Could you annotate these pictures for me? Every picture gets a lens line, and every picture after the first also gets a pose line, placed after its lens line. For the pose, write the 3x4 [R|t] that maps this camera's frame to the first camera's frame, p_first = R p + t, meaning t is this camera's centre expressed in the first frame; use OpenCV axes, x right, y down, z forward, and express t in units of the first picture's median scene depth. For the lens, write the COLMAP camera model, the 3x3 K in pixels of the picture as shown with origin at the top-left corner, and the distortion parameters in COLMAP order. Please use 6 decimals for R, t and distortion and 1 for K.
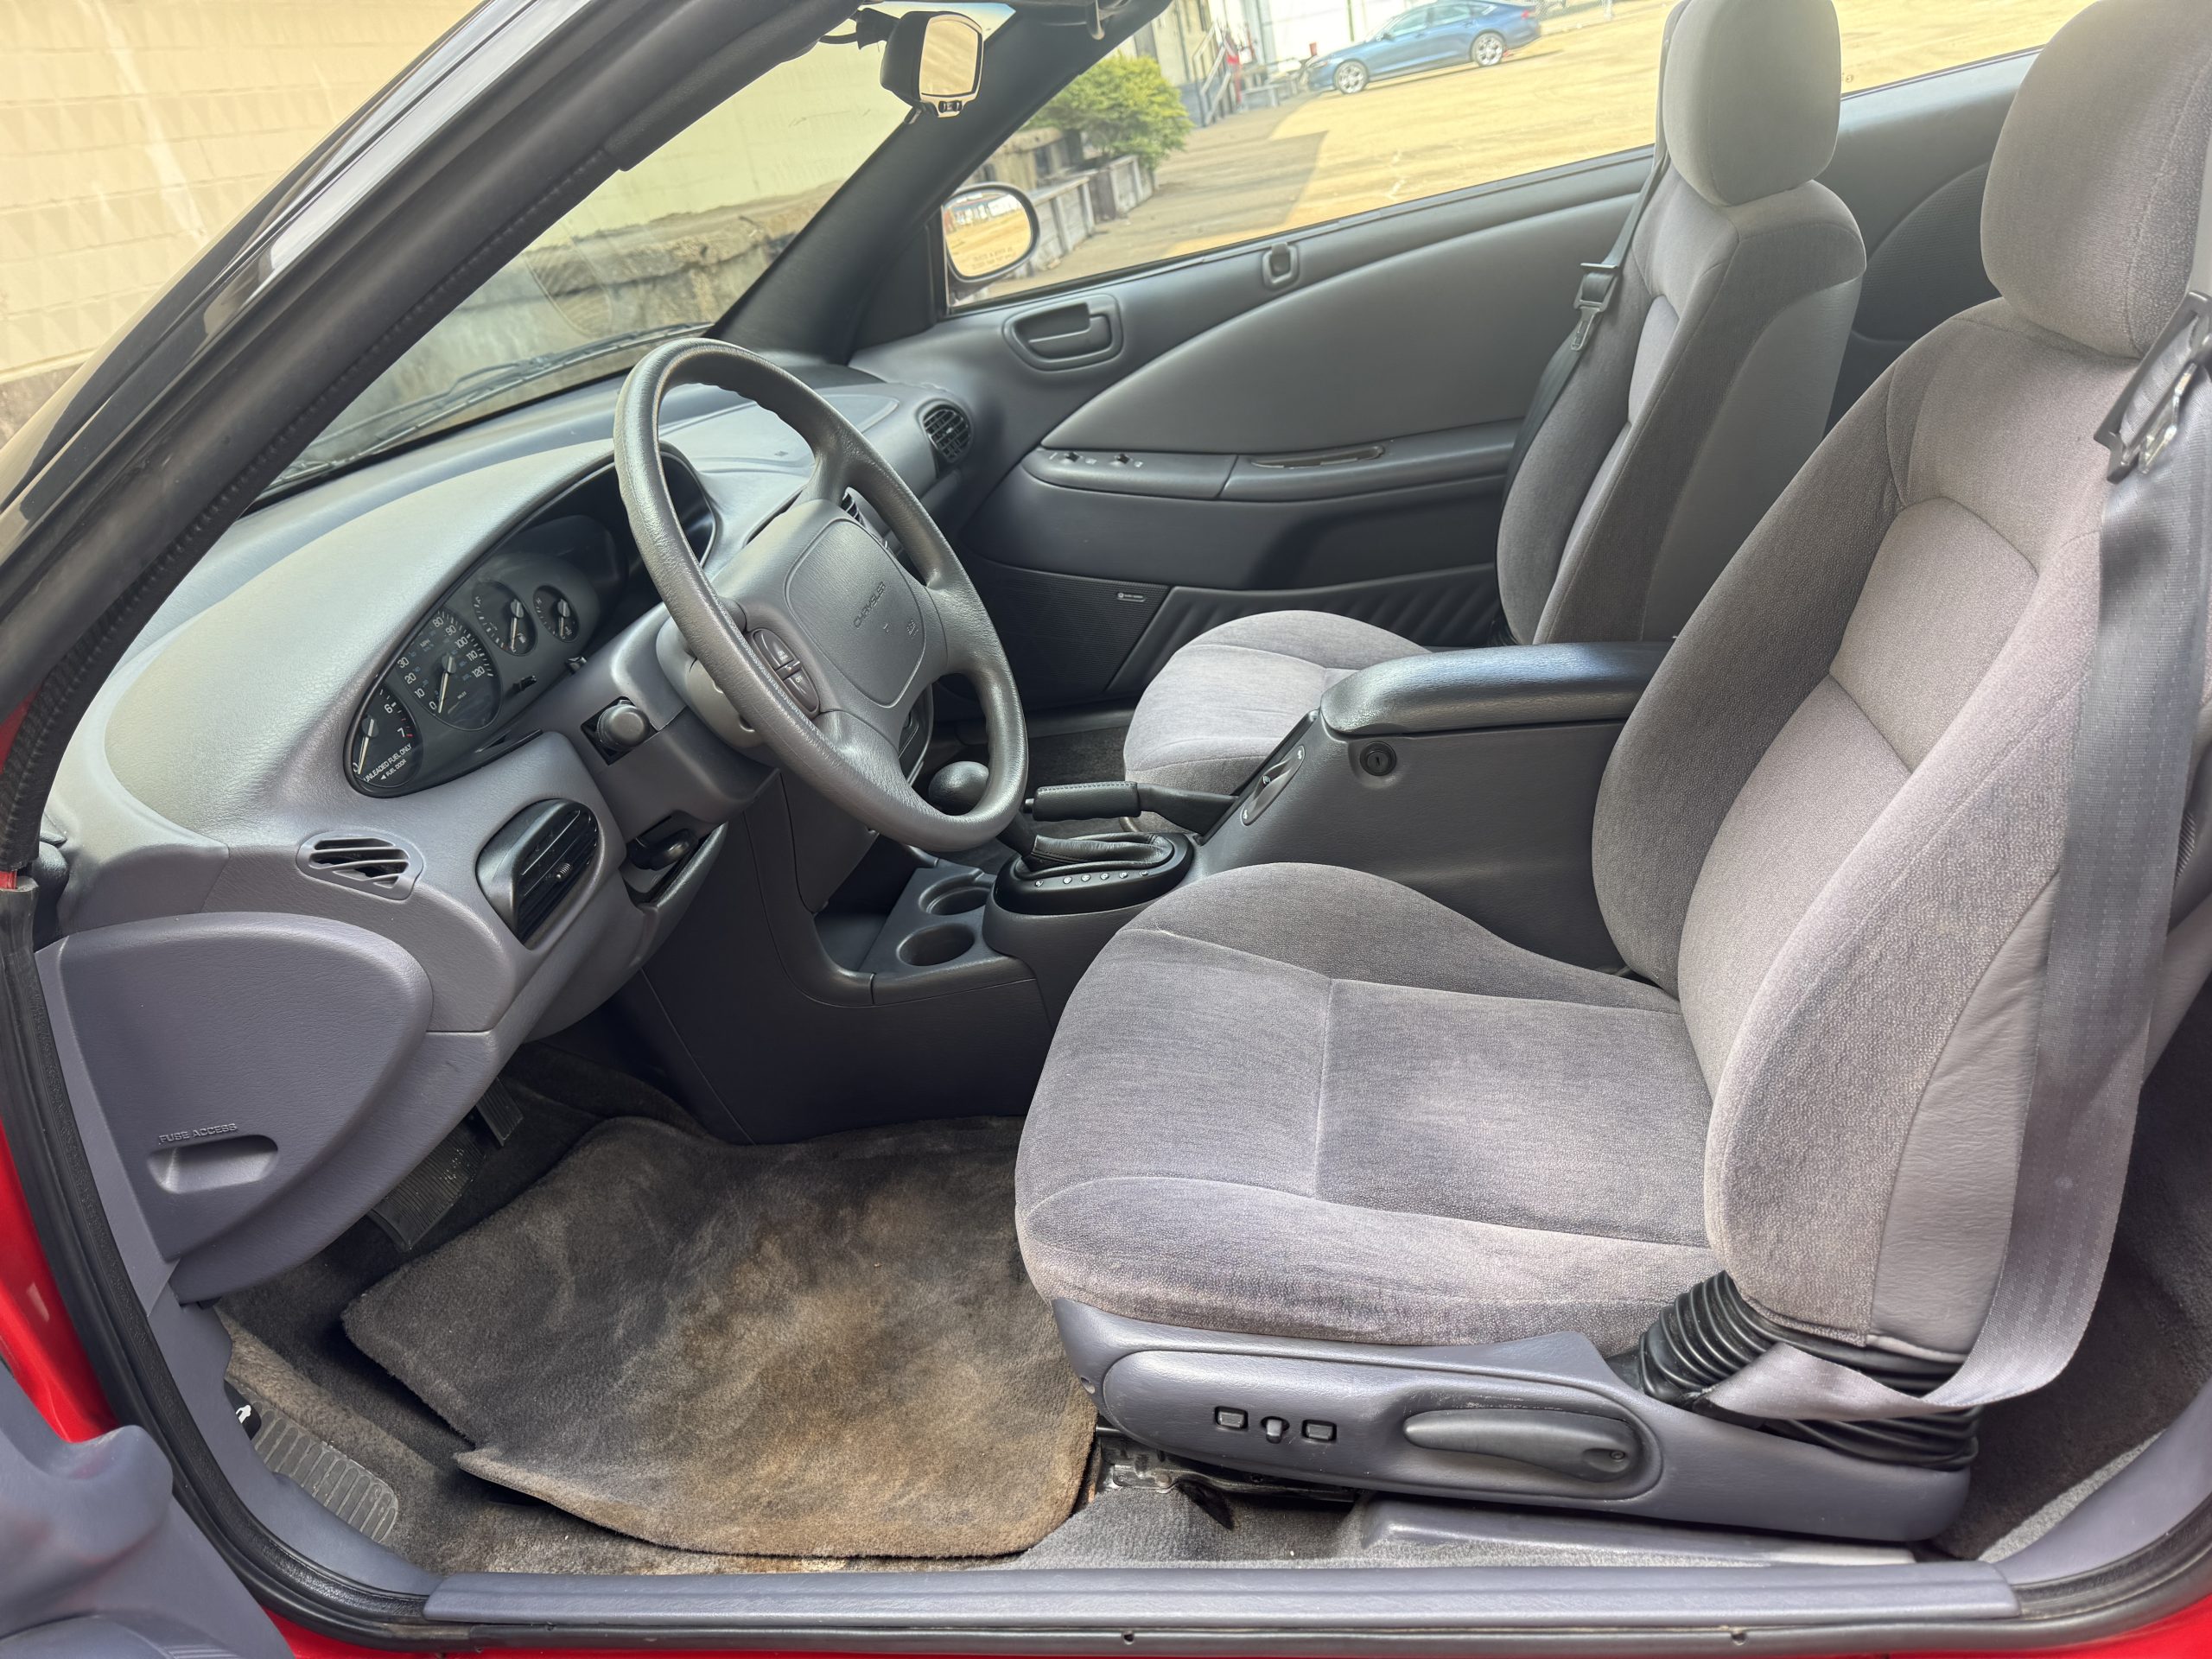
lens RADIAL K [[1561.6, 0, 1118.4], [0, 1561.6, 857.0], [0, 0, 1]] dist [0.038091, -0.042776]
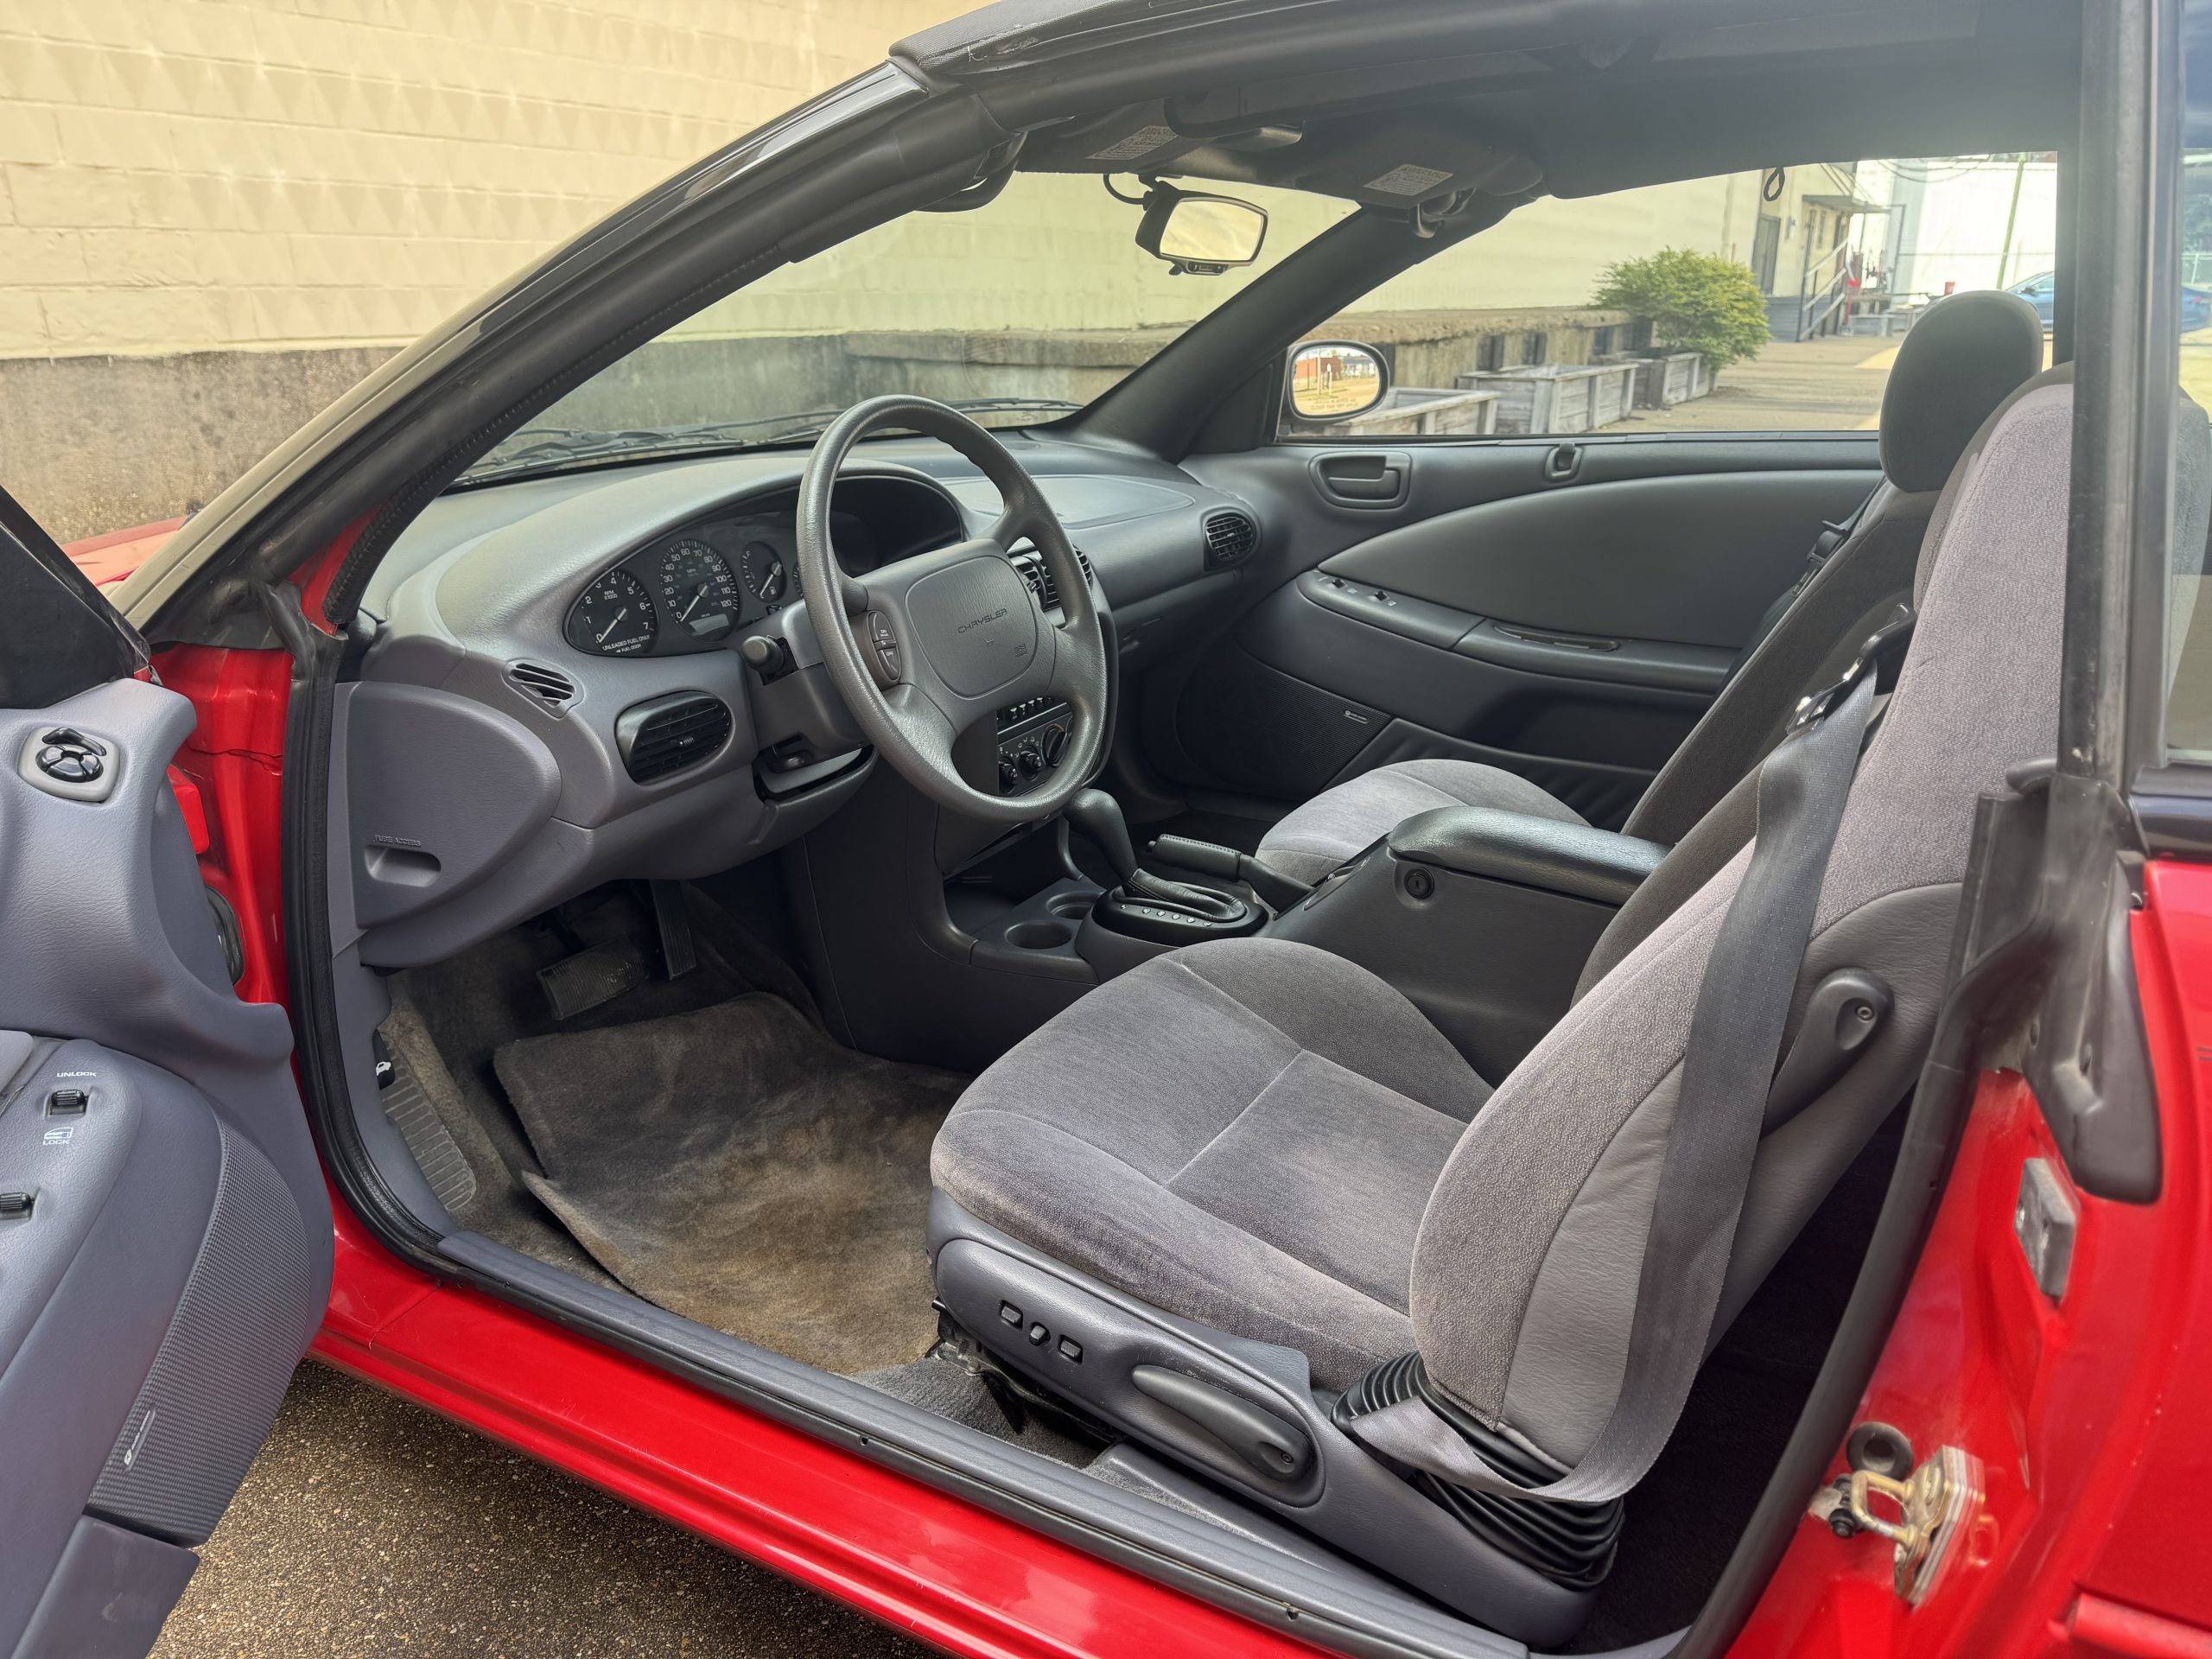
lens RADIAL K [[1561.6, 0, 1112.3], [0, 1561.6, 849.0], [0, 0, 1]] dist [0.038091, -0.042776]
pose [[0.919831, 0.287950, -0.266450, 0.325361], [-0.308084, 0.950671, -0.036176, 0.028753], [0.242889, 0.115364, 0.963170, -0.176583]]
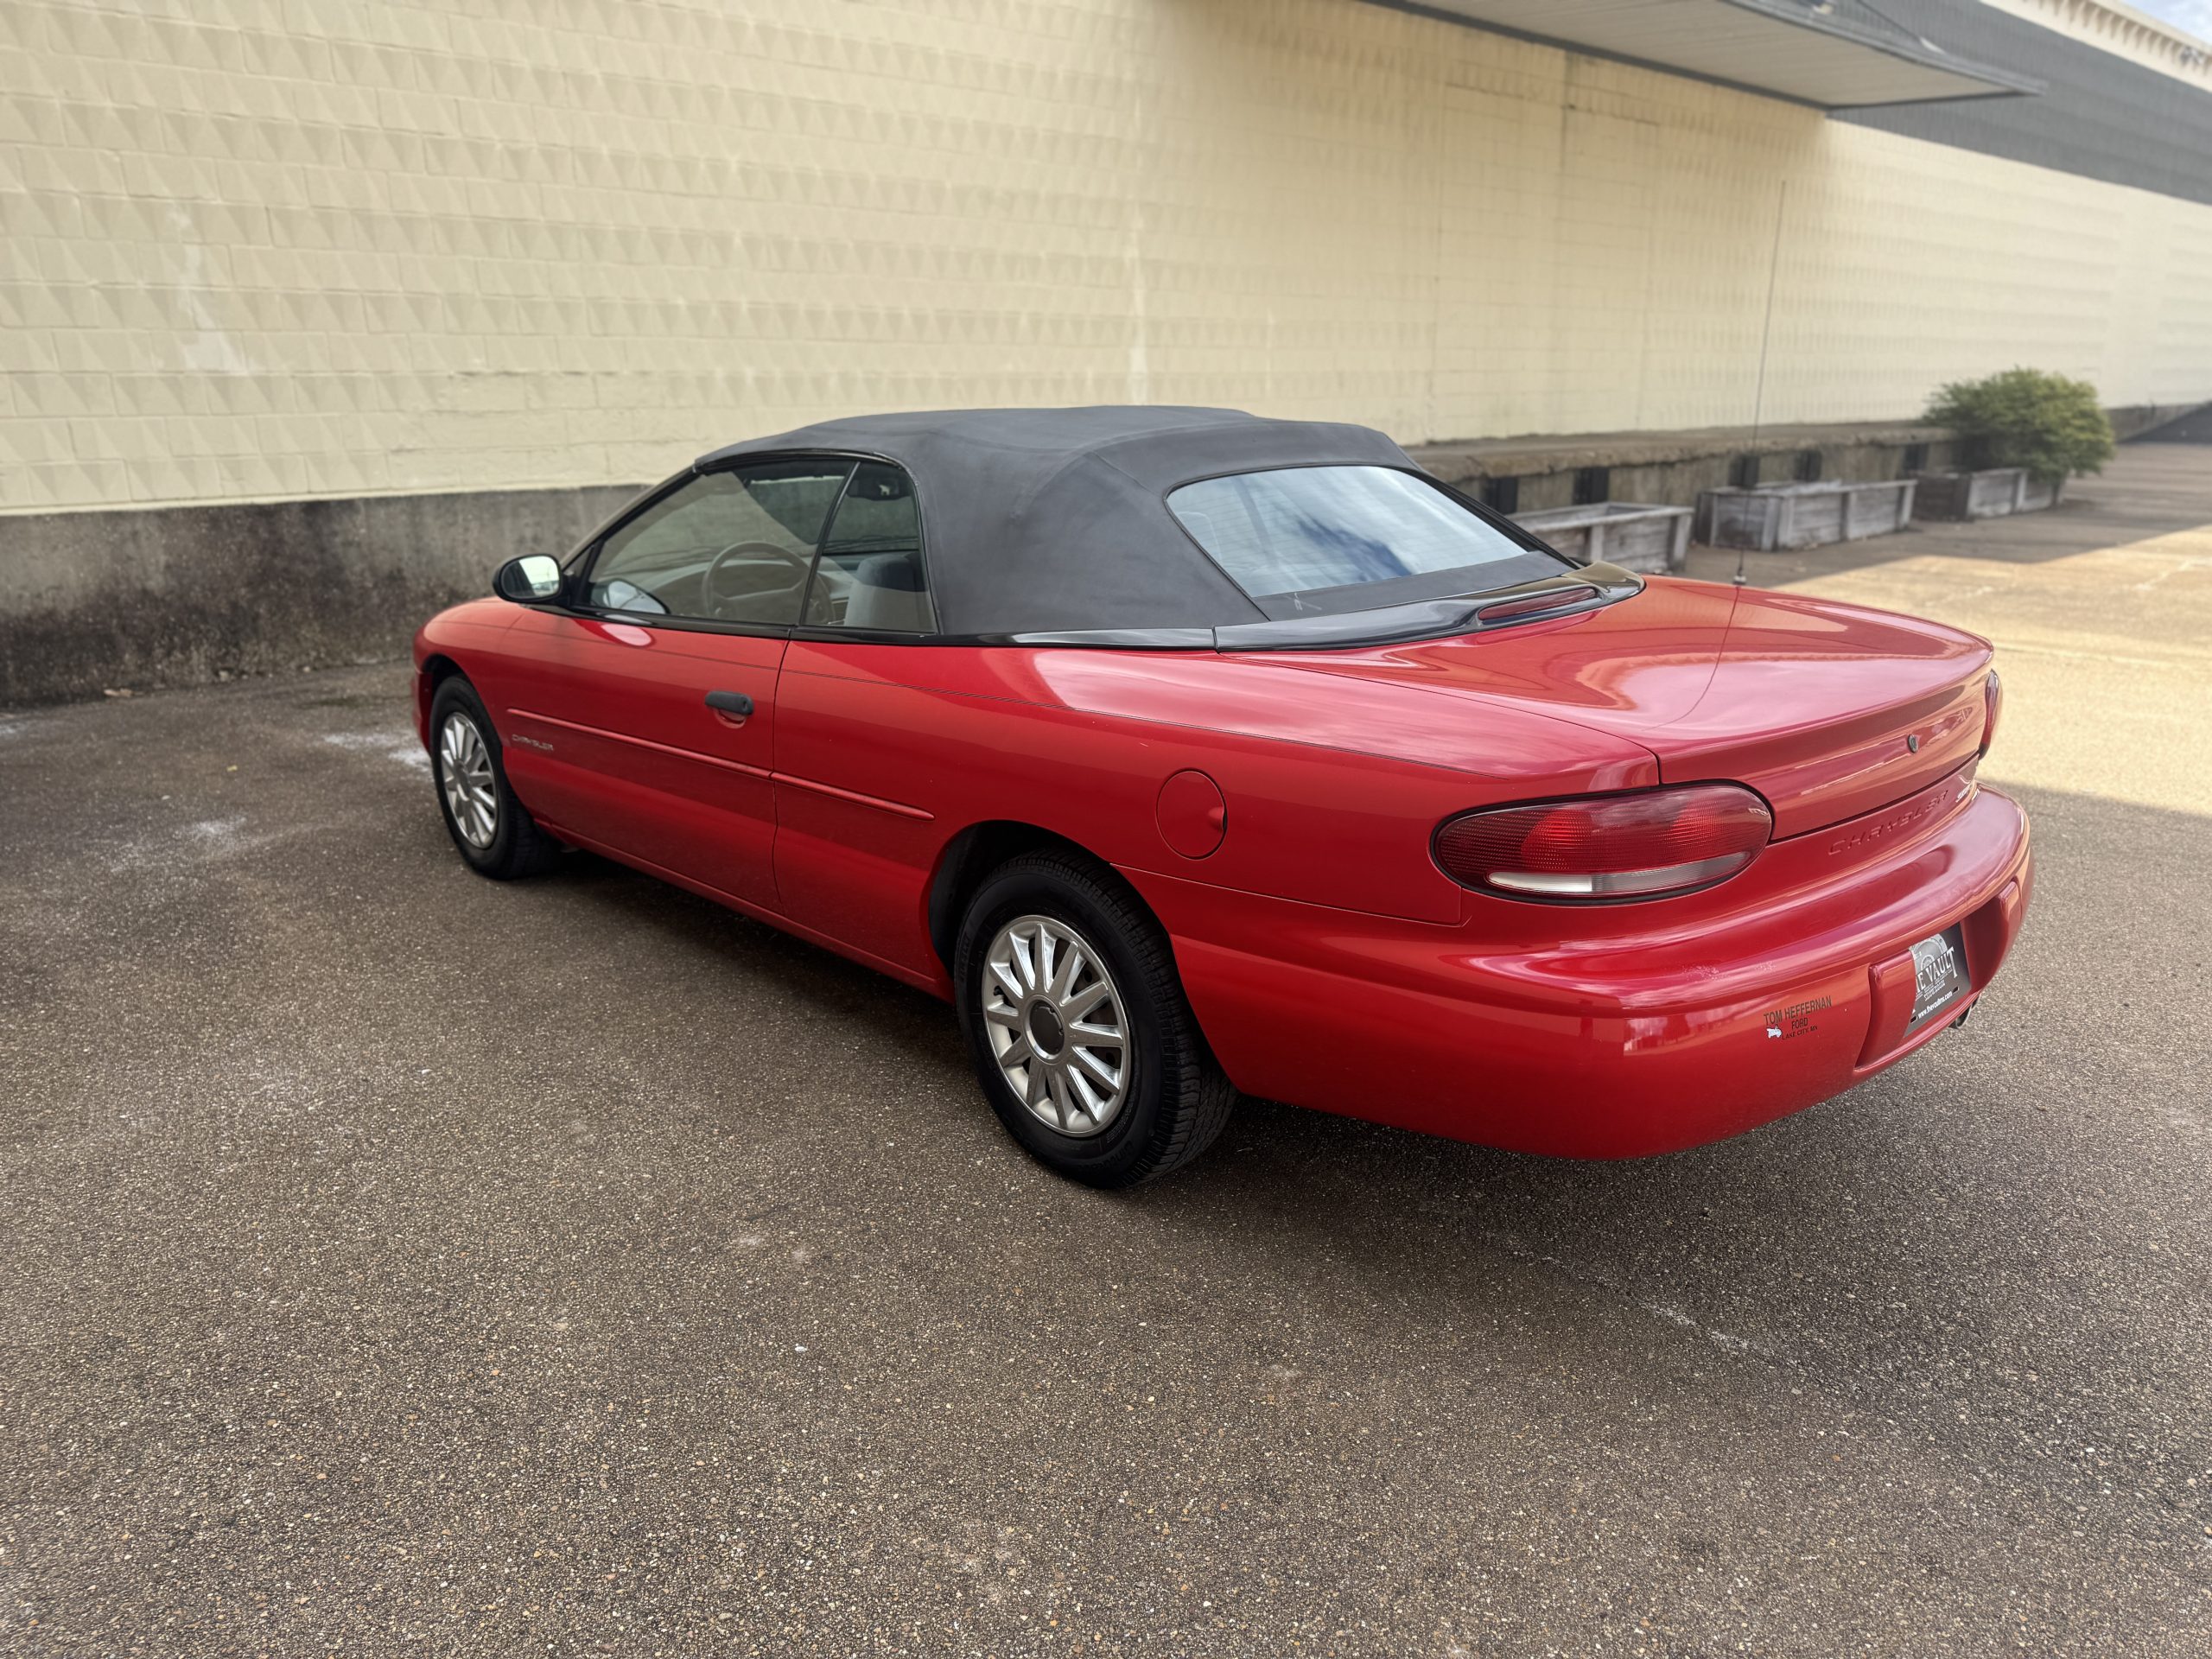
lens RADIAL K [[1561.6, 0, 1111.9], [0, 1561.6, 833.0], [0, 0, 1]] dist [0.038091, -0.042776]
pose [[0.771802, 0.334205, -0.540952, 2.742587], [-0.392492, 0.919719, 0.008225, -0.019864], [0.500273, 0.205971, 0.841013, -1.725192]]
